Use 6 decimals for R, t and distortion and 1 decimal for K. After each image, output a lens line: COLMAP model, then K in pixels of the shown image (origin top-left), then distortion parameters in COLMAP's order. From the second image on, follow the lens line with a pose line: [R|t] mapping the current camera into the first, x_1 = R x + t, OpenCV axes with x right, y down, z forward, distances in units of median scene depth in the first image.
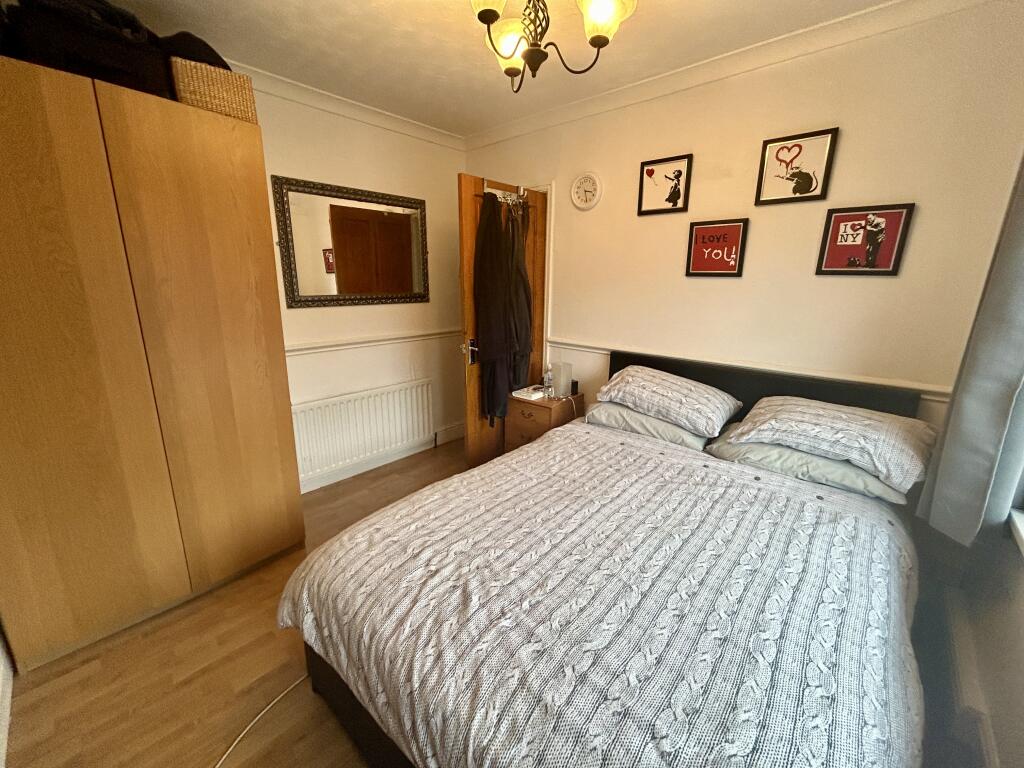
lens RADIAL K [[416.6, 0, 512.0], [0, 416.6, 384.0], [0, 0, 1]] dist [-0.001133, 0.000128]
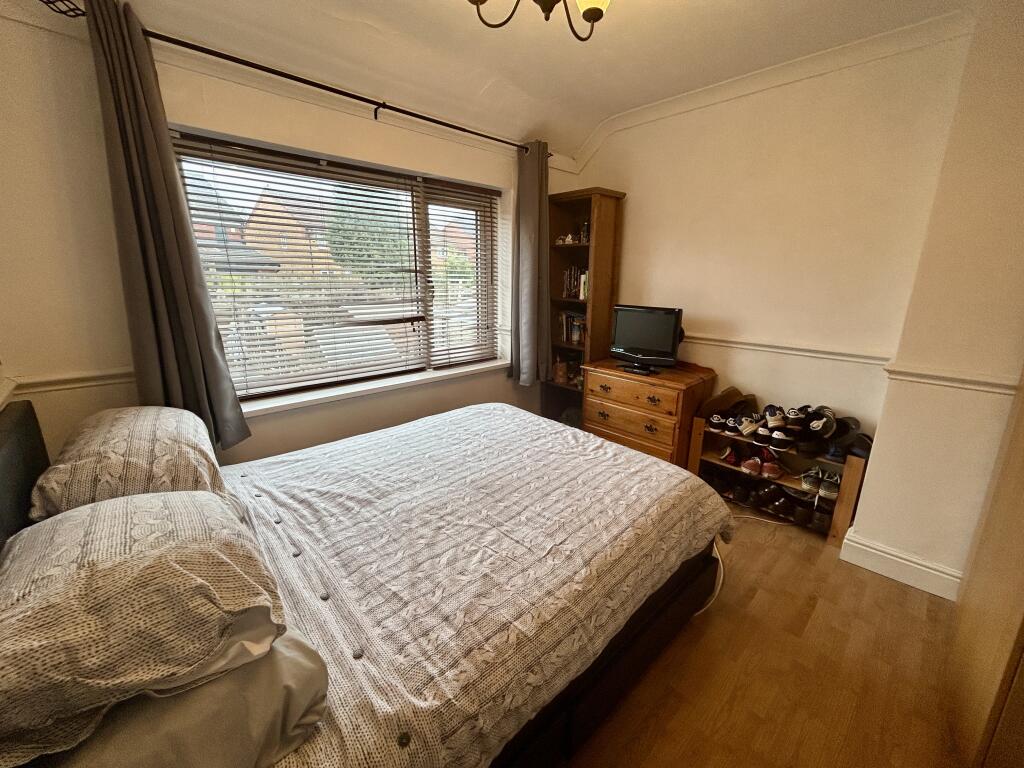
lens RADIAL K [[416.6, 0, 512.0], [0, 416.6, 384.0], [0, 0, 1]] dist [-0.001133, 0.000128]
pose [[-0.996959, -0.035032, 0.069614, 0.036656], [0.003068, 0.874934, 0.484232, -0.443361], [-0.077871, 0.482973, -0.872166, 1.882113]]
